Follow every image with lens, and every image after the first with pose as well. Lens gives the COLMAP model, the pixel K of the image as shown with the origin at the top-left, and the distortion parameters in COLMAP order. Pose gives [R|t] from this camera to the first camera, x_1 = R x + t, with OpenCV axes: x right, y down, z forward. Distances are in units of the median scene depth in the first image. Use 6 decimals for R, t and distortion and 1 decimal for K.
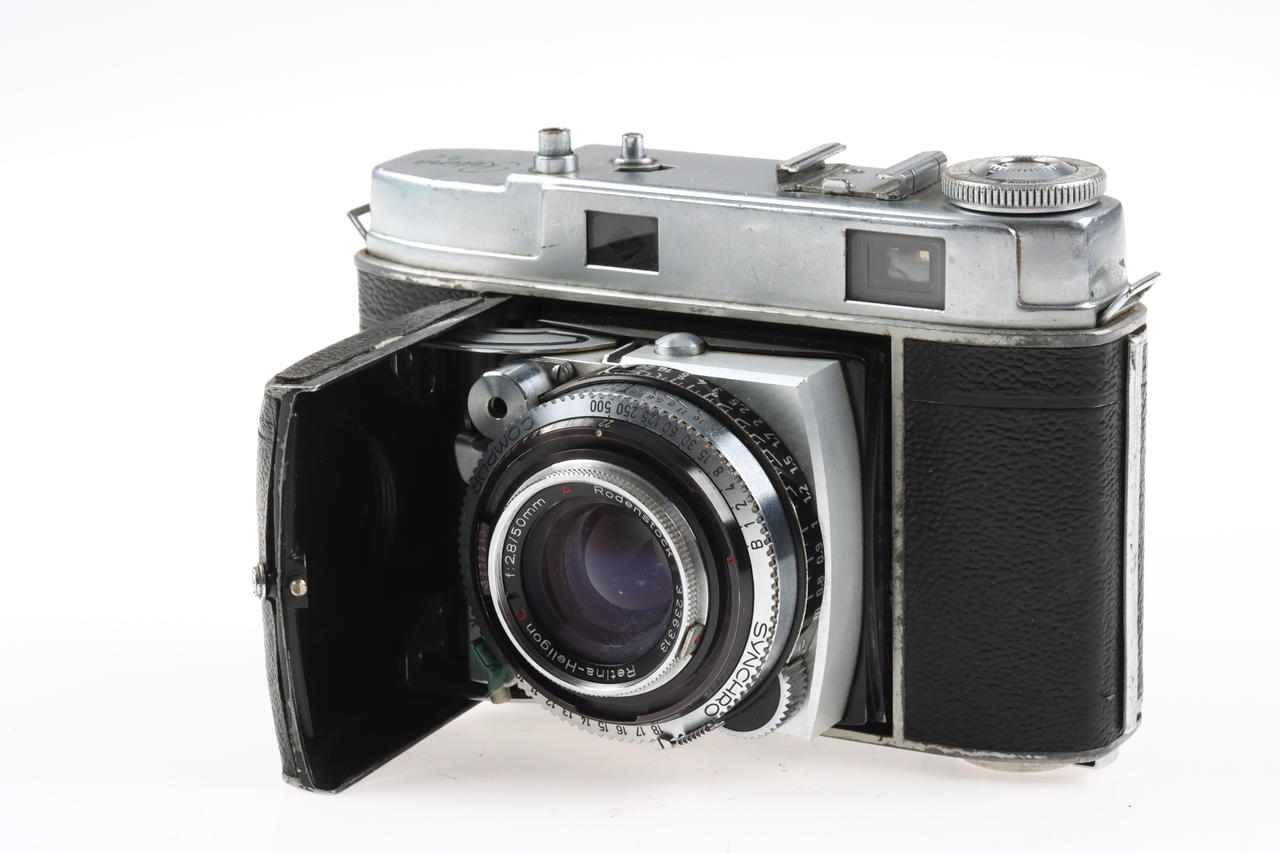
lens RADIAL K [[5041.8, 0, 636.6], [0, 5041.8, 428.2], [0, 0, 1]] dist [-0.245559, 0.000000]
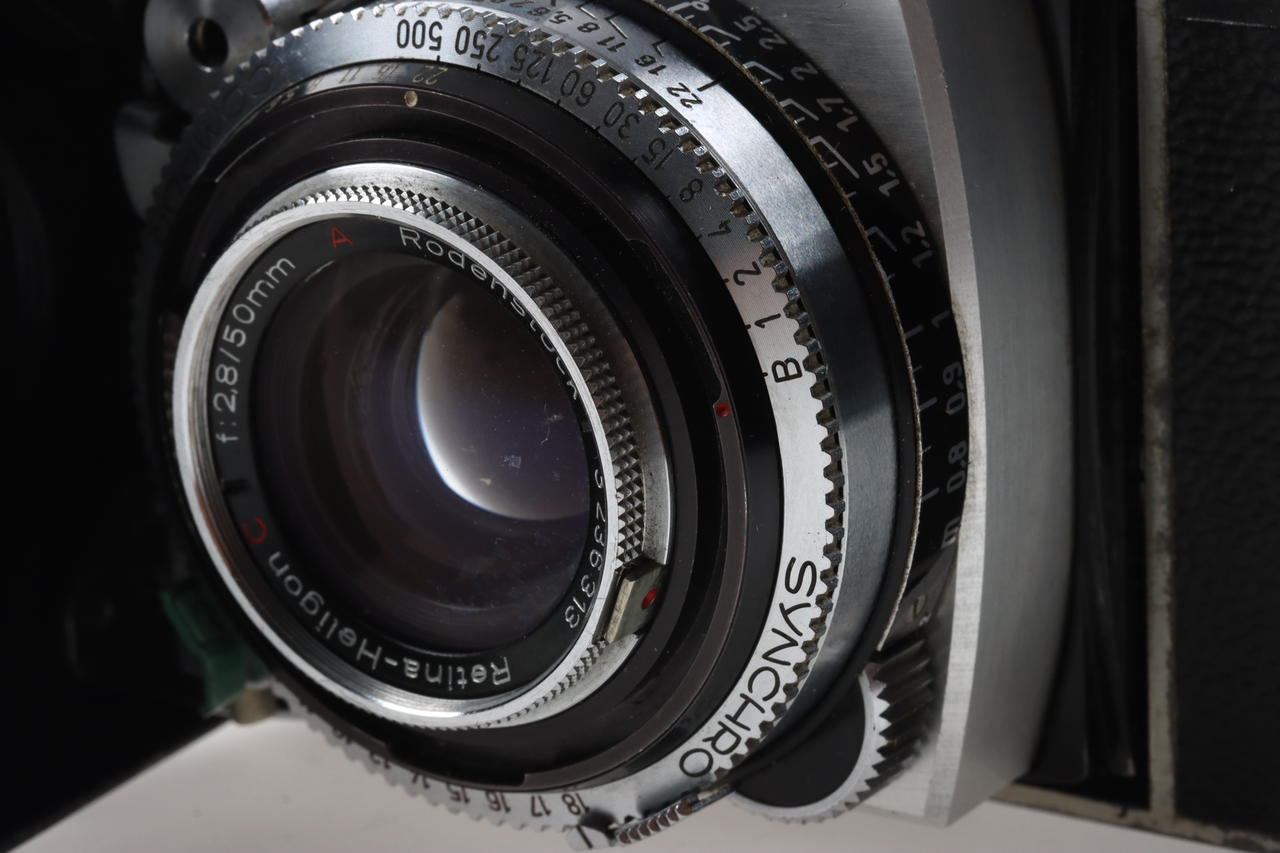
lens RADIAL K [[5041.8, 0, 646.1], [0, 5041.8, 426.1], [0, 0, 1]] dist [-0.245559, 0.000000]
pose [[0.994070, 0.001502, -0.108734, 0.055786], [0.004349, 0.998555, 0.053556, 0.005646], [0.108658, -0.053712, 0.992627, 0.583610]]
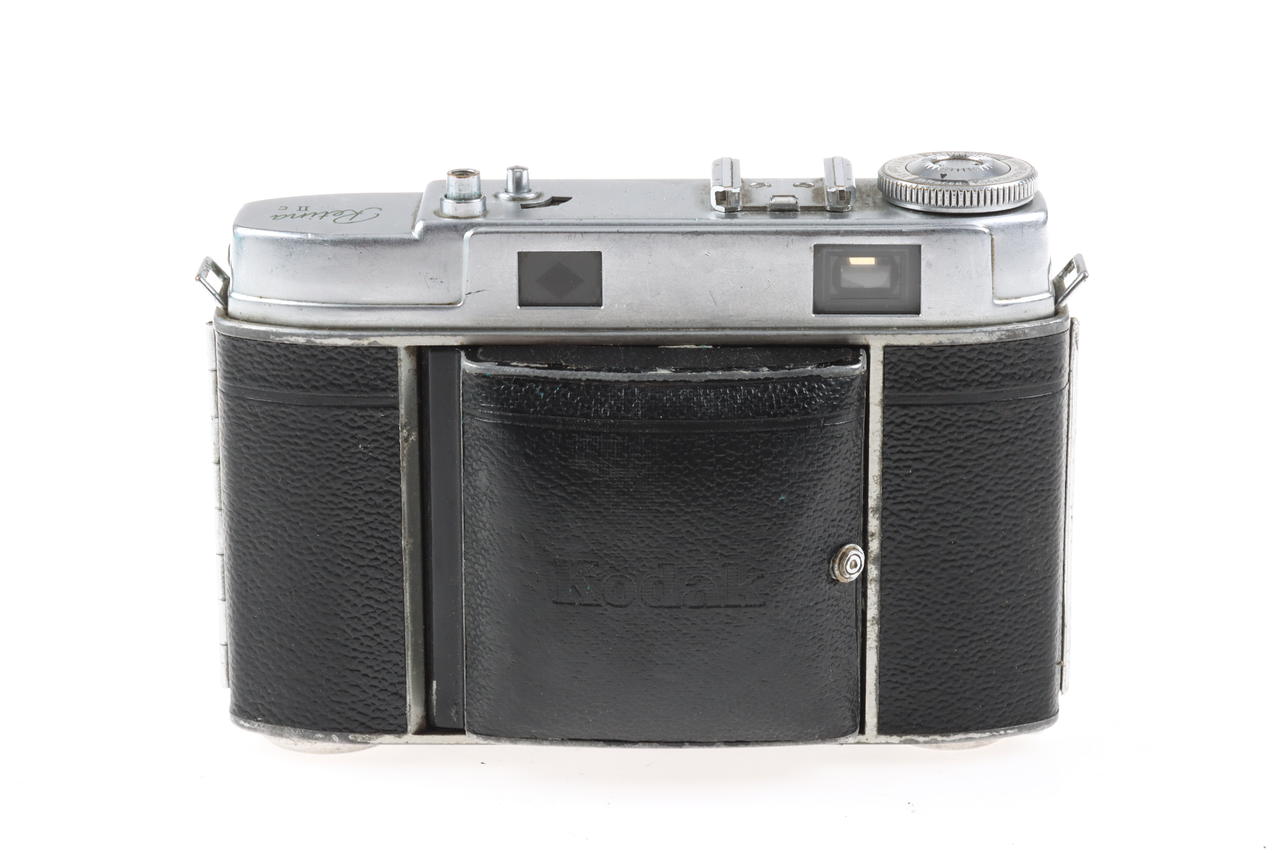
lens RADIAL K [[5041.8, 0, 641.1], [0, 5041.8, 424.8], [0, 0, 1]] dist [-0.245559, 0.000000]
pose [[0.830298, -0.121575, 0.543898, -0.545349], [0.104568, 0.992569, 0.062234, -0.070670], [-0.547422, 0.005202, 0.836841, 0.173751]]
